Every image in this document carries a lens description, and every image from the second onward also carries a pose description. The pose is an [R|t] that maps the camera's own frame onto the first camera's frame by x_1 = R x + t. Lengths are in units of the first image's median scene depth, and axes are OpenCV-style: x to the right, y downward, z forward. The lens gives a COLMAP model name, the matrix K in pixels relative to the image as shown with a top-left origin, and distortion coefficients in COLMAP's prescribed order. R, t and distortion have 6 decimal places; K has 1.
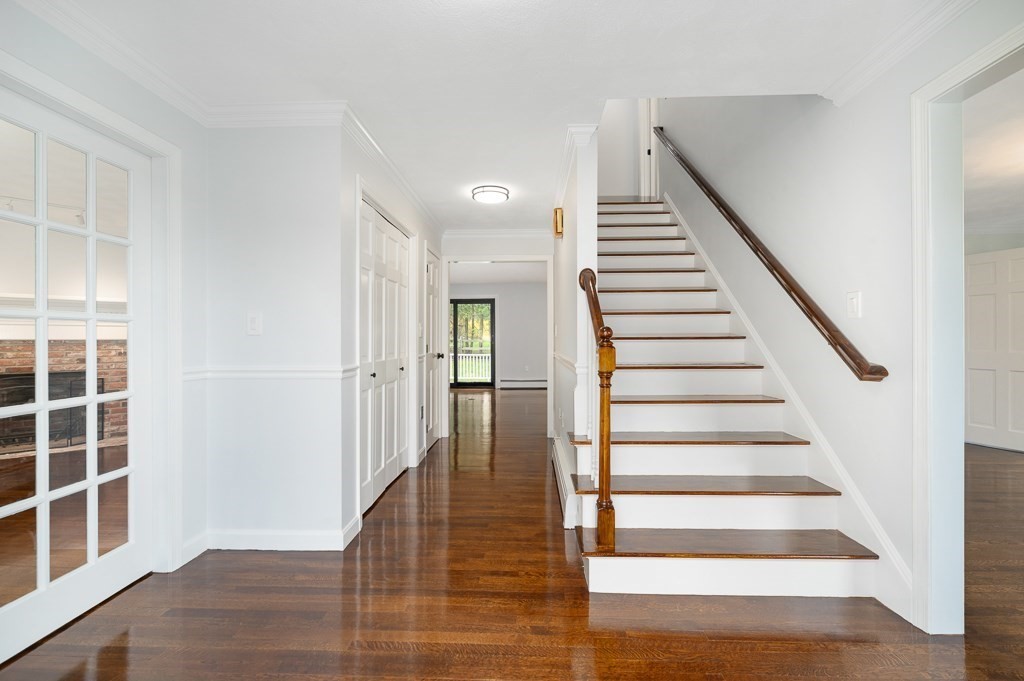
lens RADIAL K [[451.8, 0, 512.6], [0, 451.8, 341.6], [0, 0, 1]] dist [0.008009, 0.000093]
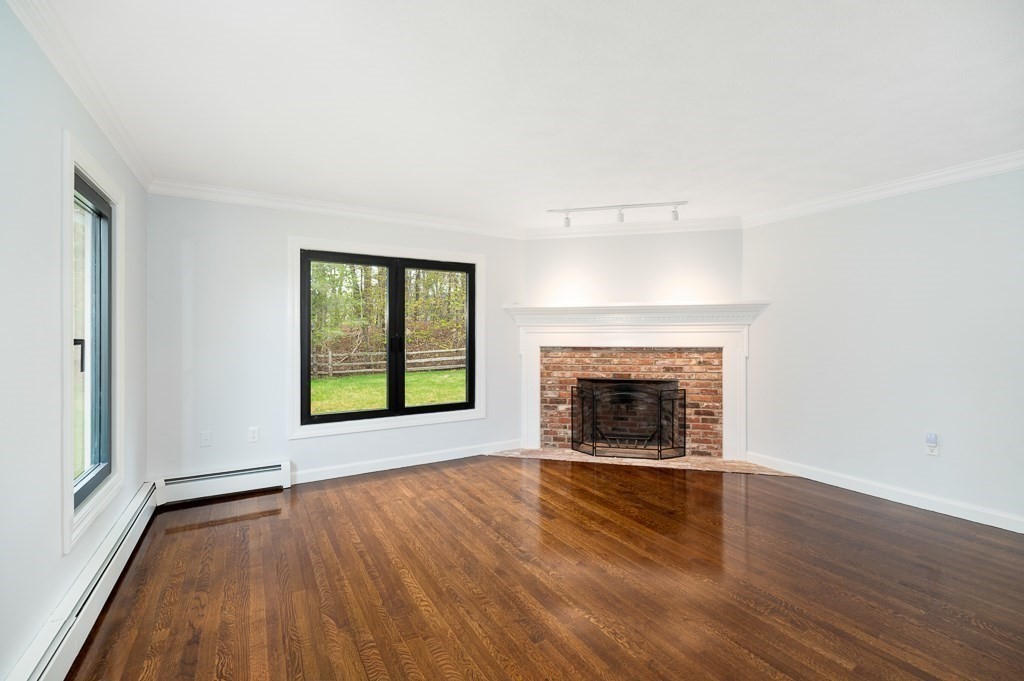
lens RADIAL K [[451.8, 0, 510.2], [0, 451.8, 335.3], [0, 0, 1]] dist [0.008009, 0.000093]
pose [[0.549316, 0.001144, -0.835614, -0.332334], [0.000024, 0.999999, 0.001386, -0.029147], [0.835615, -0.000781, 0.549315, 0.206042]]
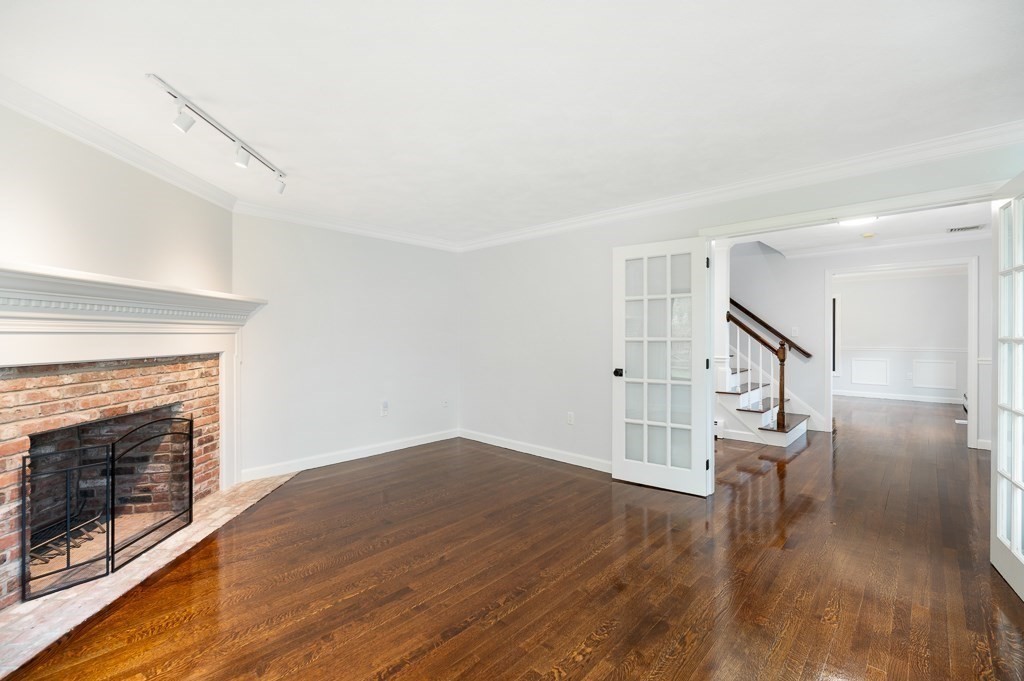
lens RADIAL K [[451.8, 0, 517.2], [0, 451.8, 335.1], [0, 0, 1]] dist [0.008009, 0.000093]
pose [[0.643999, -0.003915, 0.765017, -1.093211], [0.005468, 0.999985, 0.000514, -0.029681], [-0.765007, 0.003852, 0.644010, 0.220973]]
